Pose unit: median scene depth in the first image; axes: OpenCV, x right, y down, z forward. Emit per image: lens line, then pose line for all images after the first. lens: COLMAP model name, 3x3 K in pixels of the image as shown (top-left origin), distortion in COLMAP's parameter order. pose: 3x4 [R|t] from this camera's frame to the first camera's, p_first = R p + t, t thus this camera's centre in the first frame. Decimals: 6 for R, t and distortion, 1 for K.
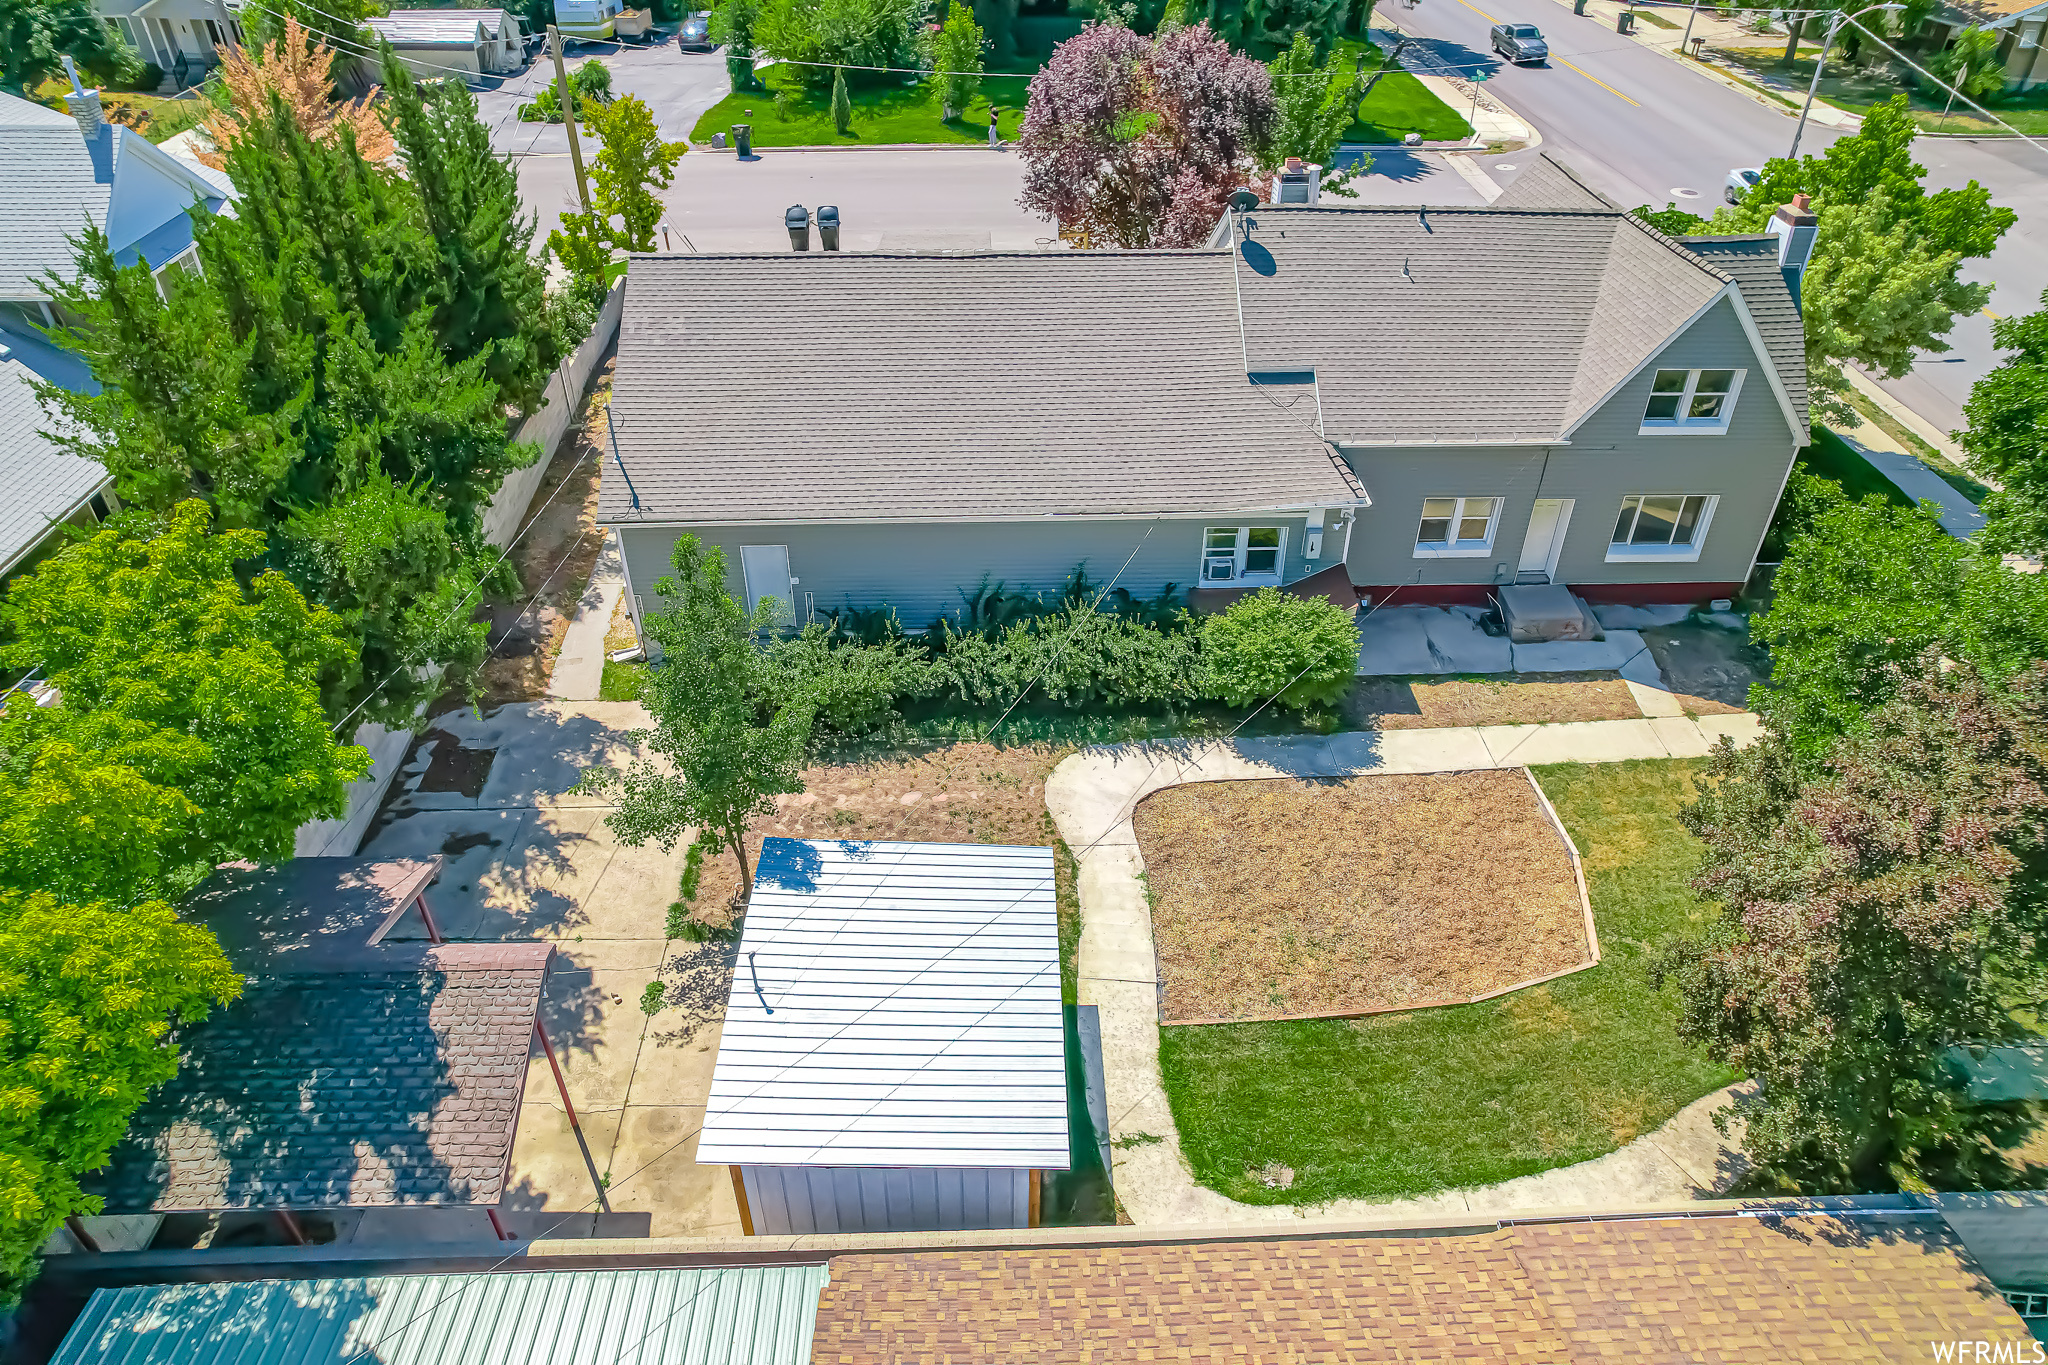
lens RADIAL K [[1299.2, 0, 1017.9], [0, 1299.2, 678.8], [0, 0, 1]] dist [-0.092664, 0.080034]
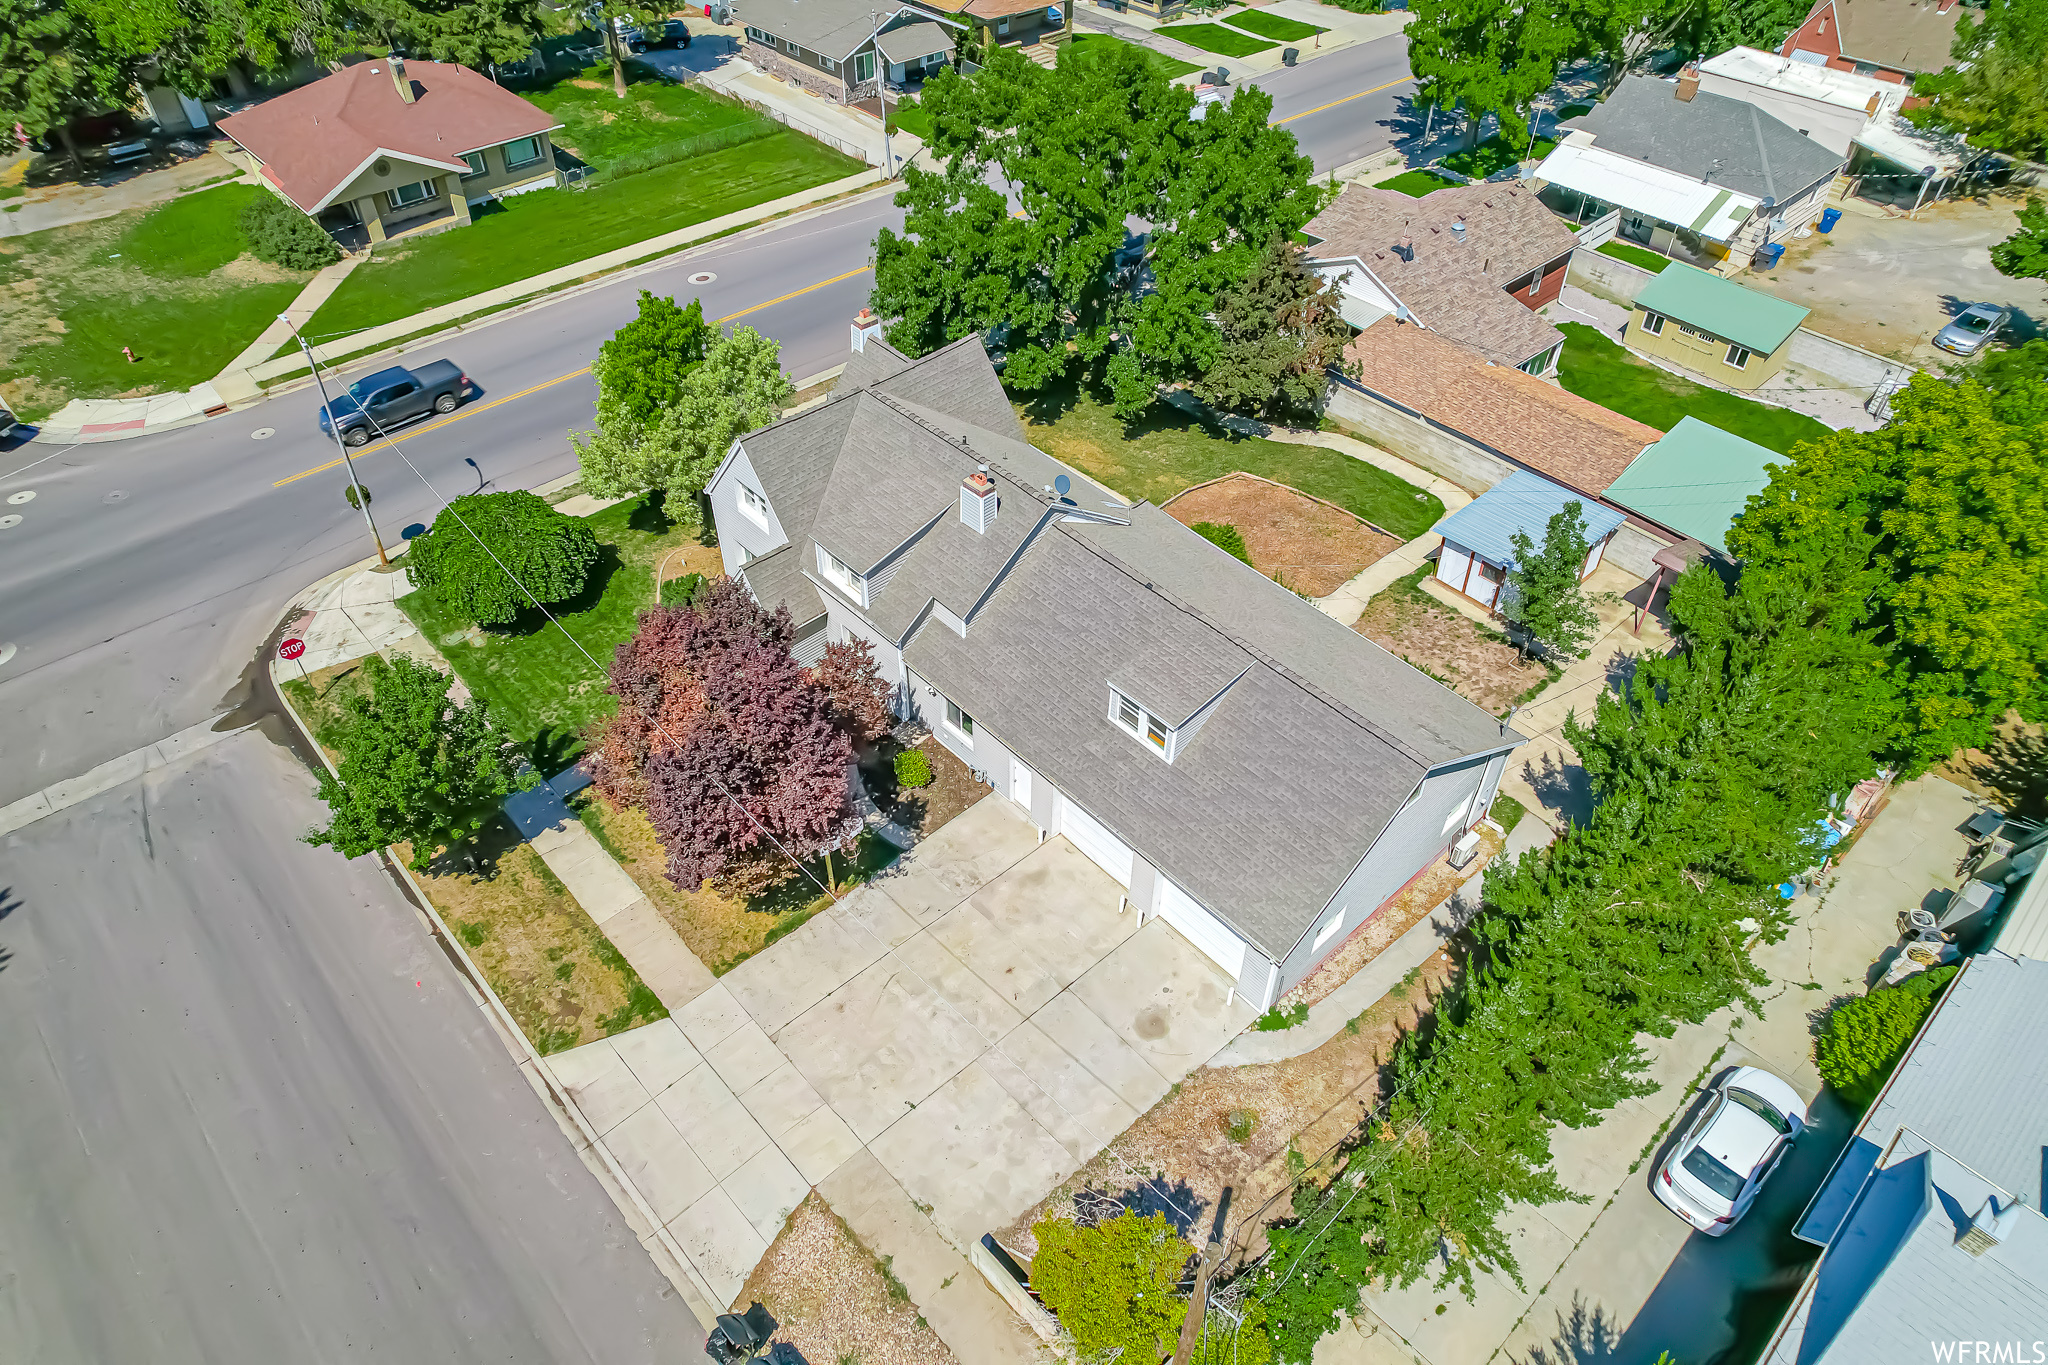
lens RADIAL K [[1312.6, 0, 1025.2], [0, 1312.6, 682.3], [0, 0, 1]] dist [-0.082522, 0.076754]
pose [[-0.650789, -0.519126, 0.554059, -0.784614], [0.446392, 0.328685, 0.832286, -1.717170], [-0.614172, 0.788971, 0.017829, 1.363416]]
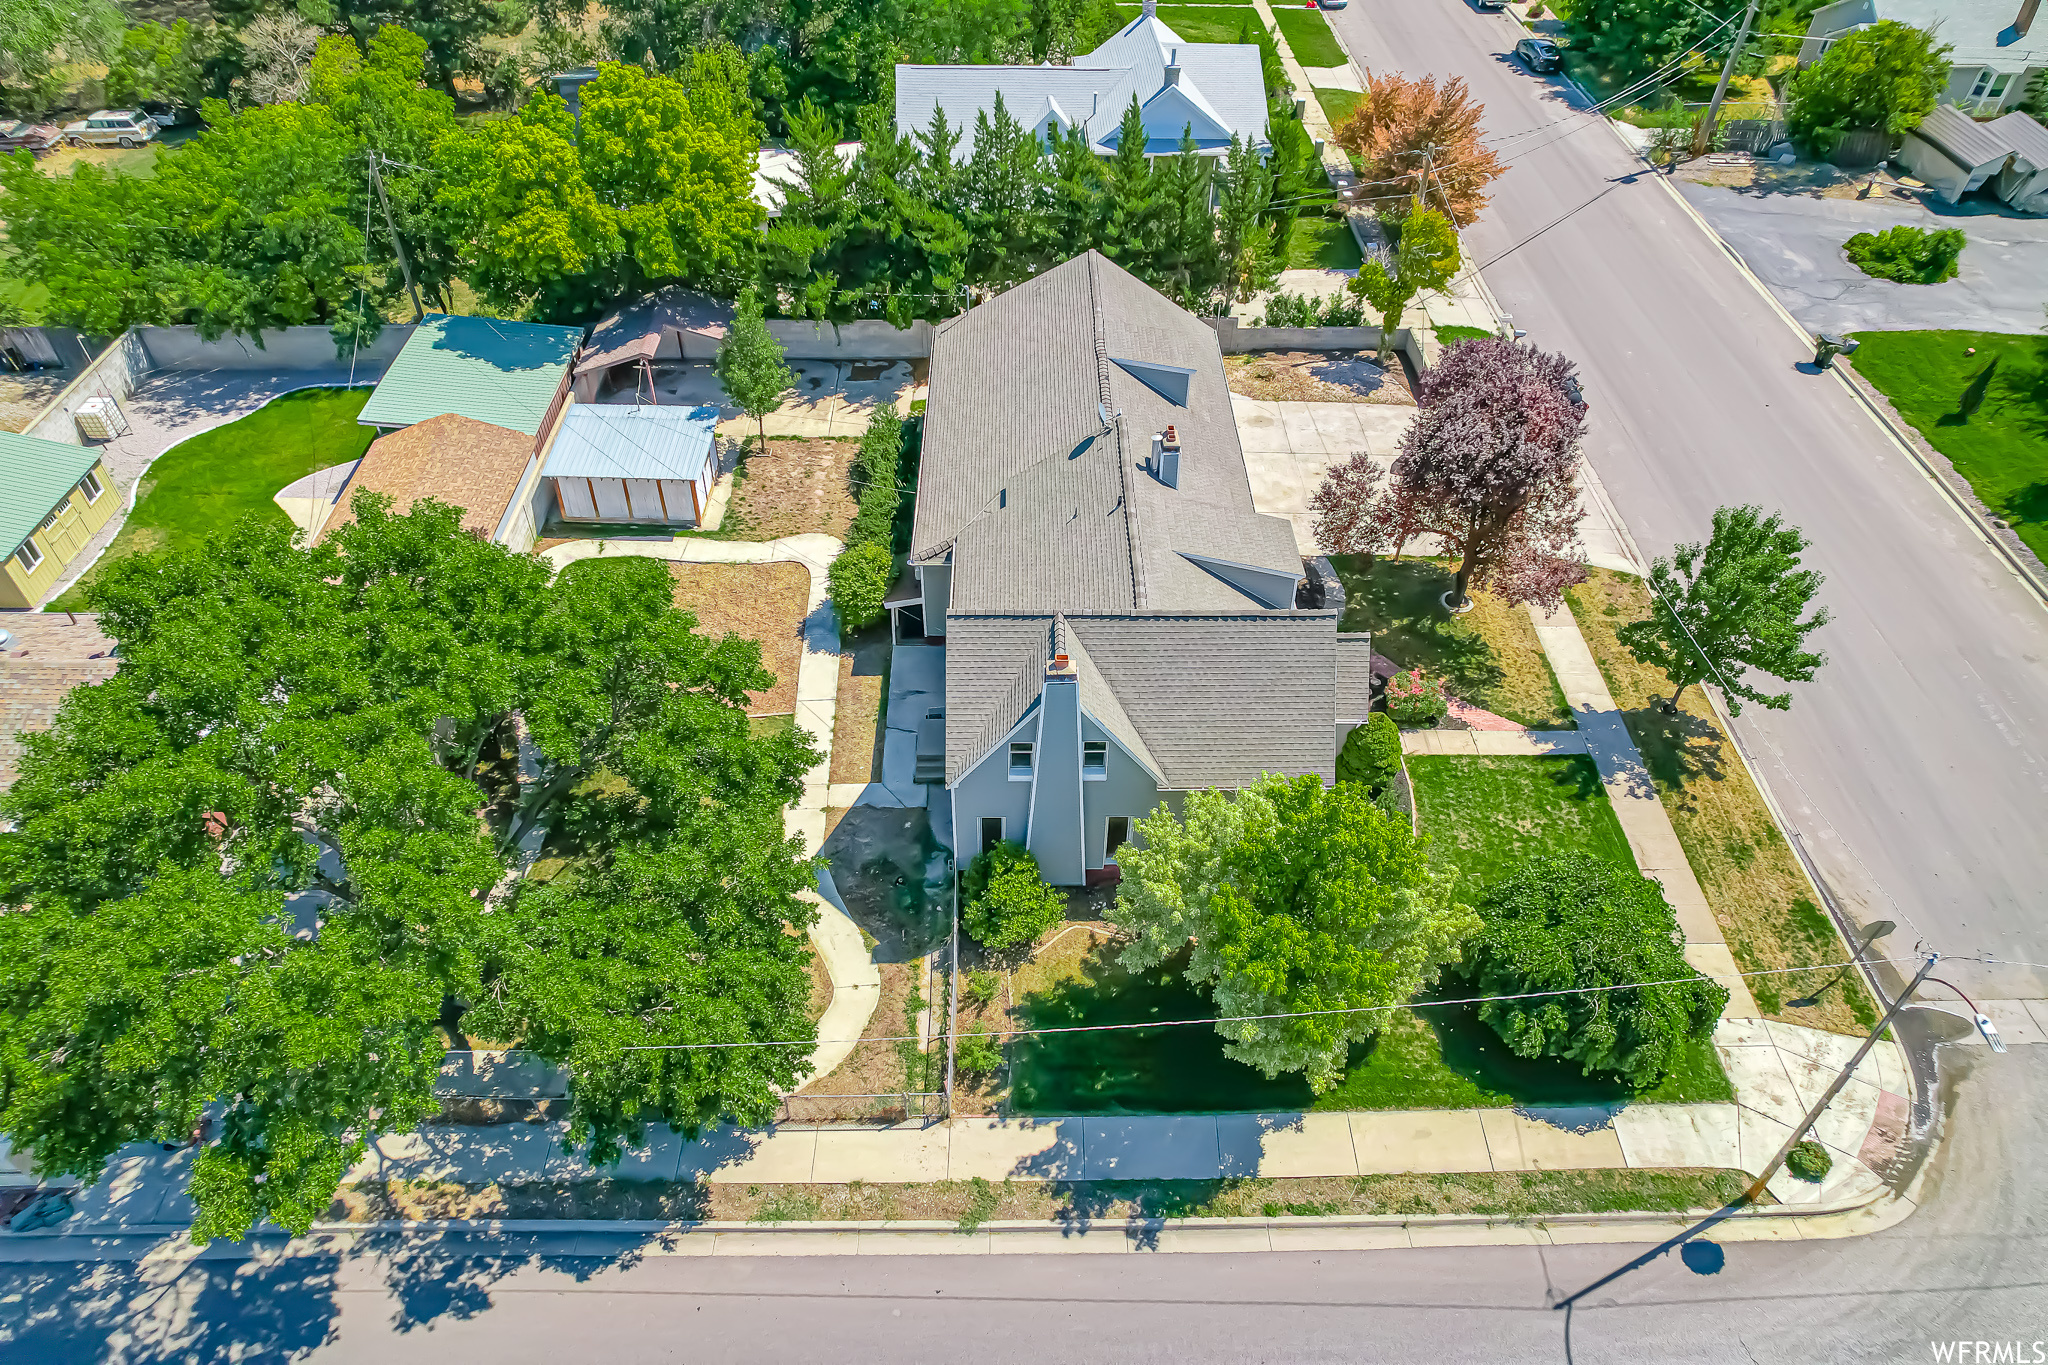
lens RADIAL K [[1312.6, 0, 1025.2], [0, 1312.6, 682.3], [0, 0, 1]] dist [-0.082522, 0.076754]
pose [[-0.023161, 0.690906, -0.722573, 1.636951], [-0.600311, 0.568346, 0.562680, -1.112844], [0.799431, 0.446801, 0.401596, 0.581862]]
